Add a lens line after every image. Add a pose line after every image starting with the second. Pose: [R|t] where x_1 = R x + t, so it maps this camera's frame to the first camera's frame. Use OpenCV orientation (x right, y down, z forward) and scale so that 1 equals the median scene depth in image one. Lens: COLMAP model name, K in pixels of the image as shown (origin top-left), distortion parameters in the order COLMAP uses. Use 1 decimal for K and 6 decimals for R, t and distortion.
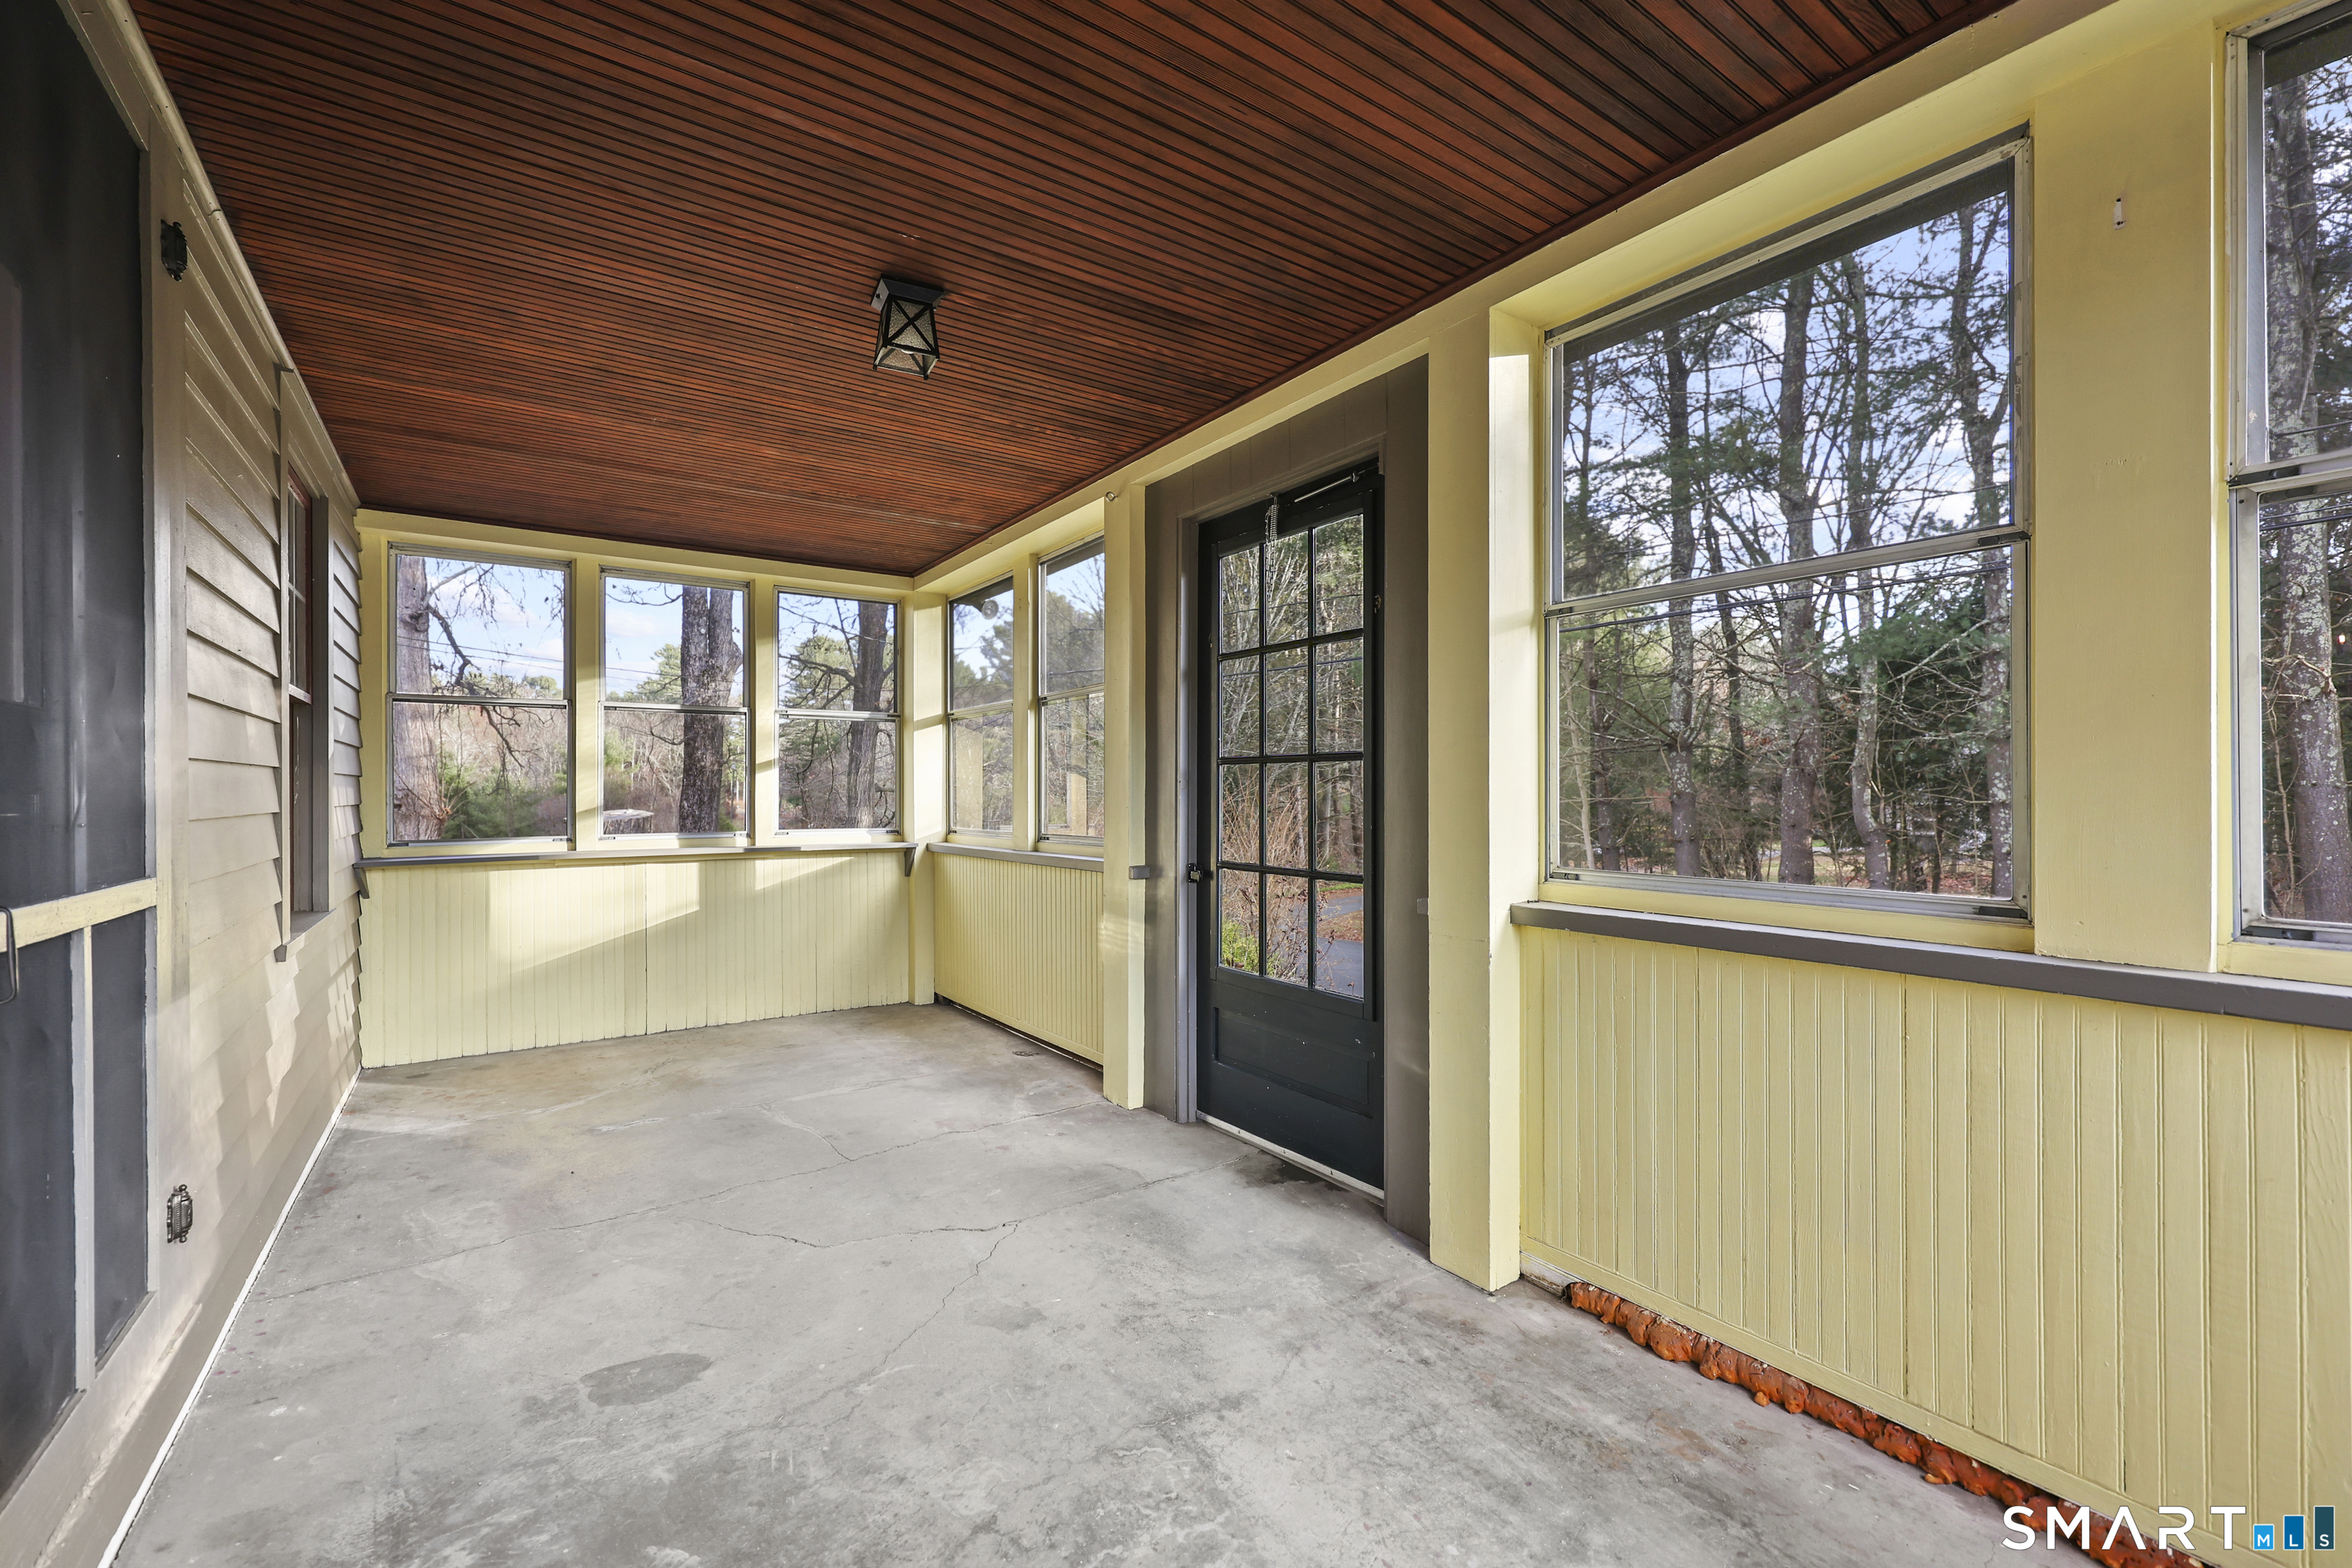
lens RADIAL K [[968.9, 0, 1170.9], [0, 968.9, 783.7], [0, 0, 1]] dist [0.003731, -0.000823]
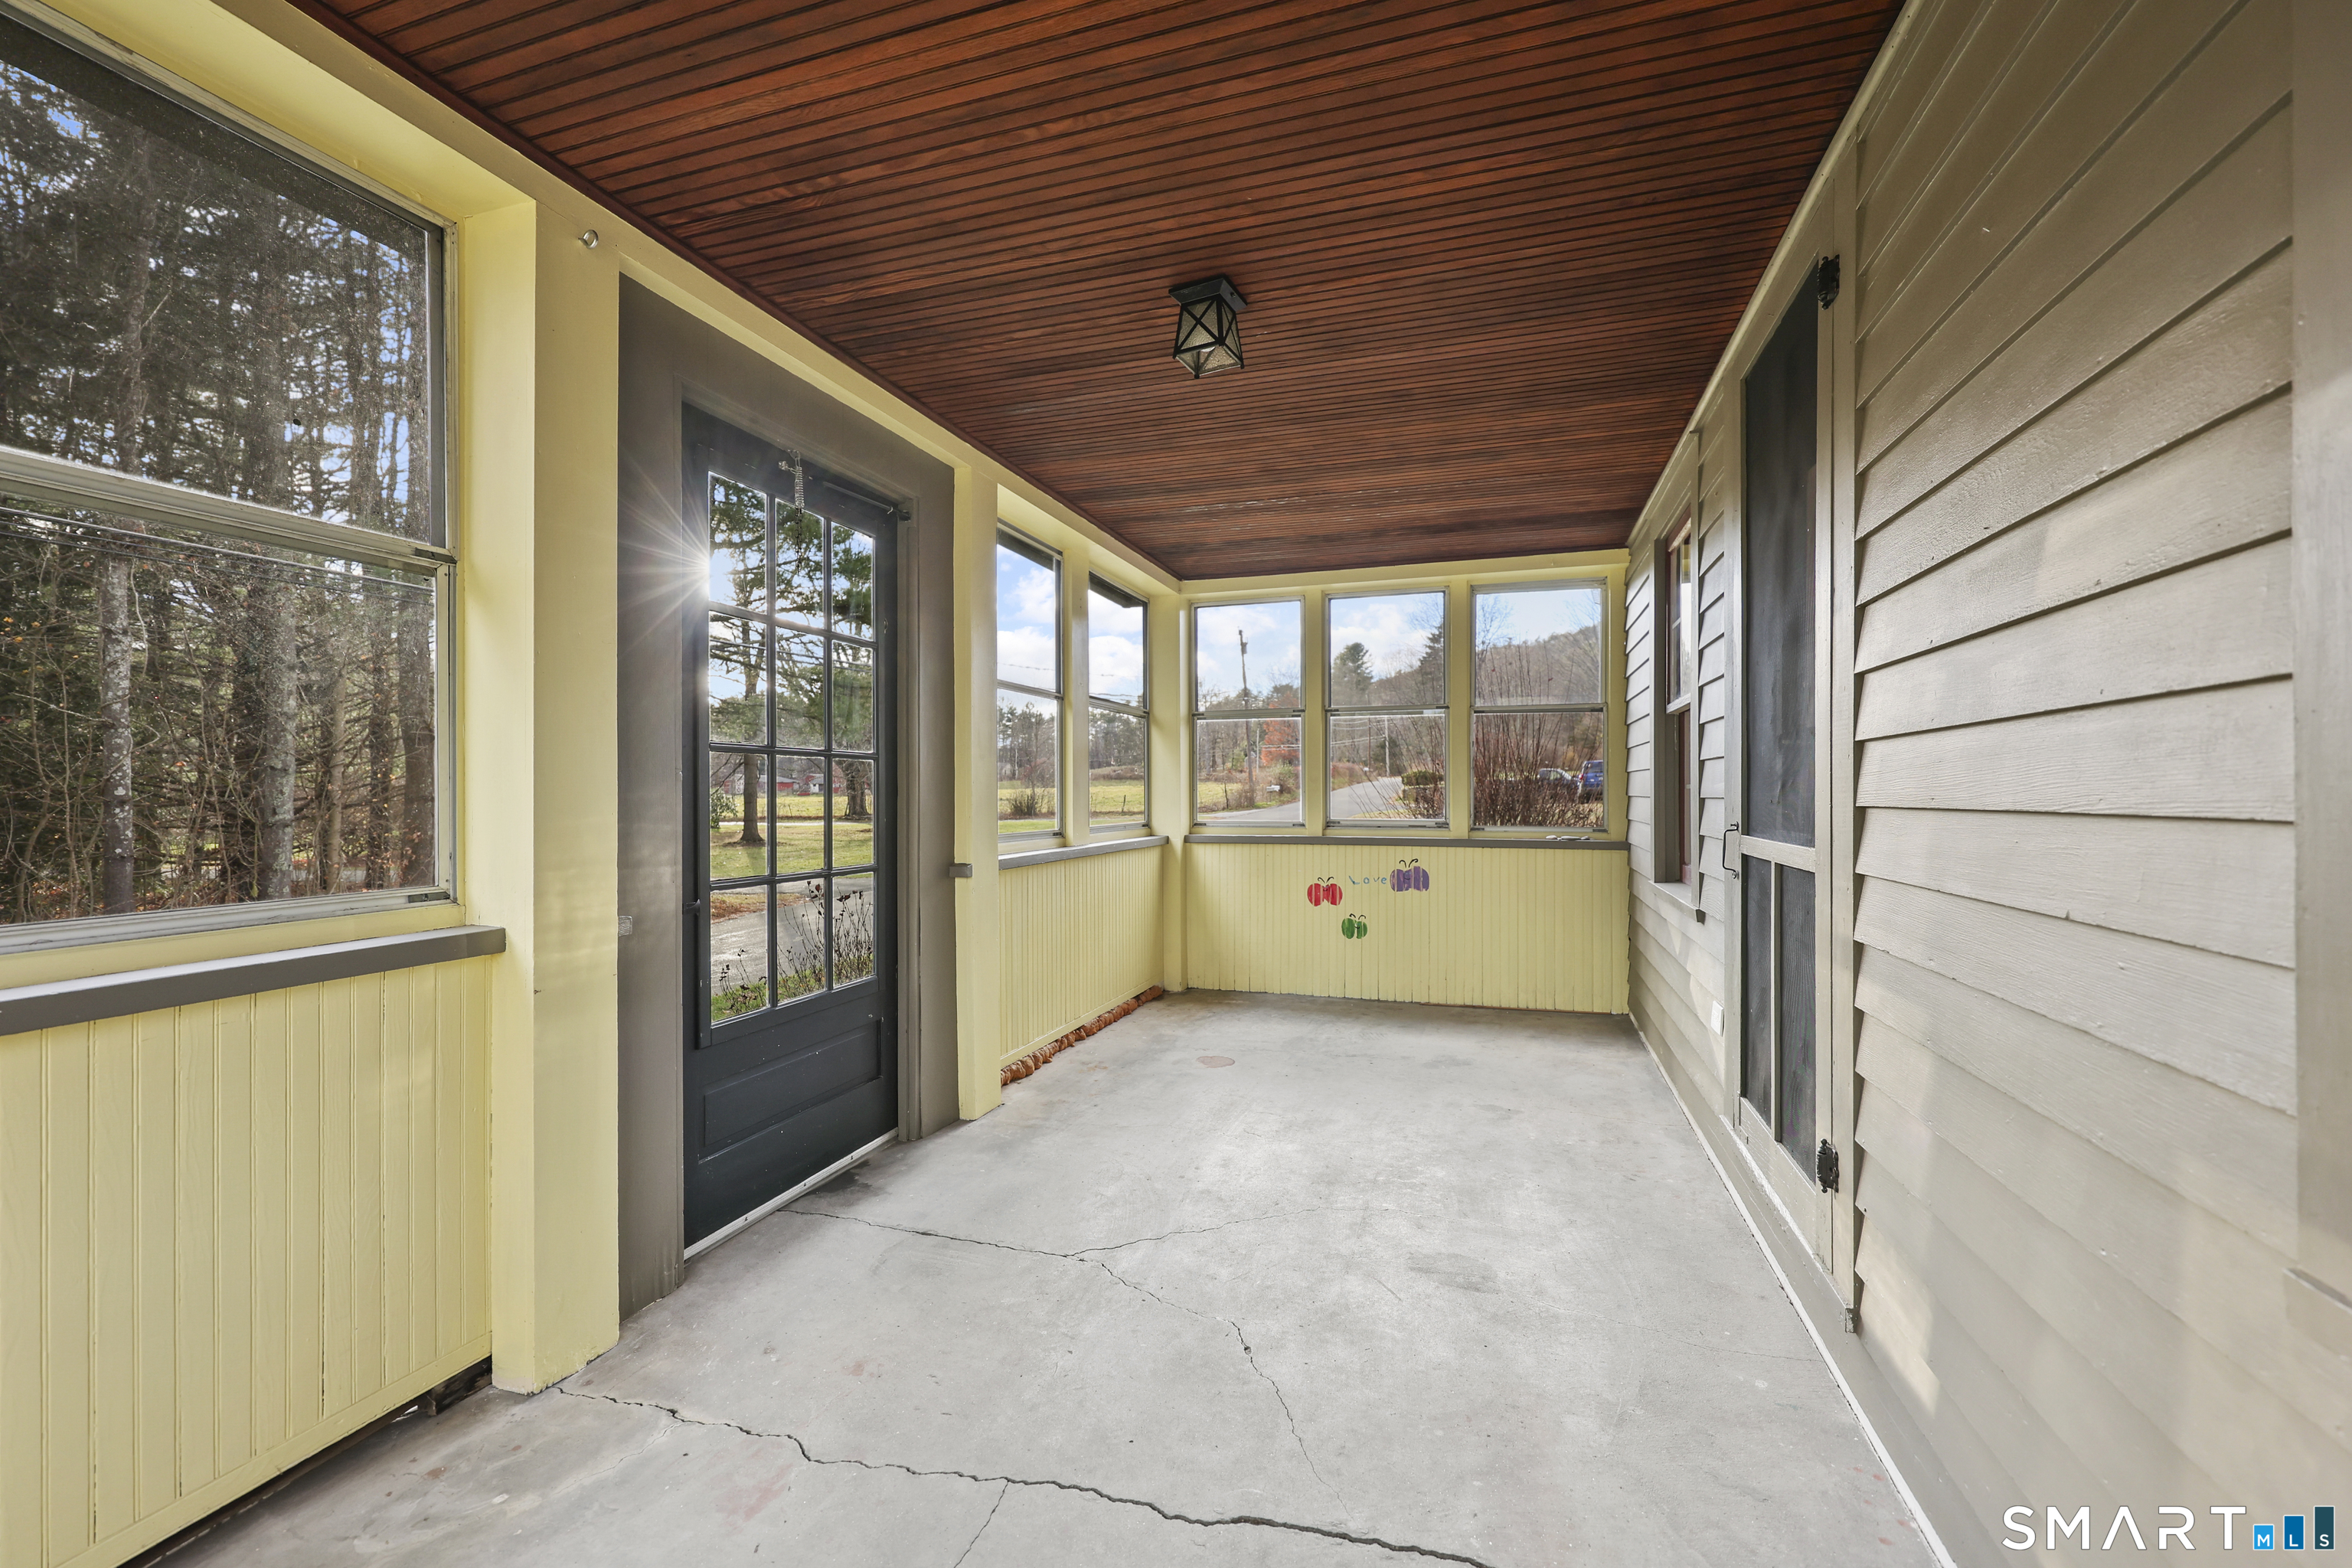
lens RADIAL K [[968.9, 0, 1174.1], [0, 968.9, 794.8], [0, 0, 1]] dist [0.003731, -0.000823]
pose [[-0.594866, 0.001834, 0.803822, -0.884428], [-0.001796, 0.999992, -0.003611, 0.017256], [-0.803823, -0.003592, -0.594858, 1.359581]]
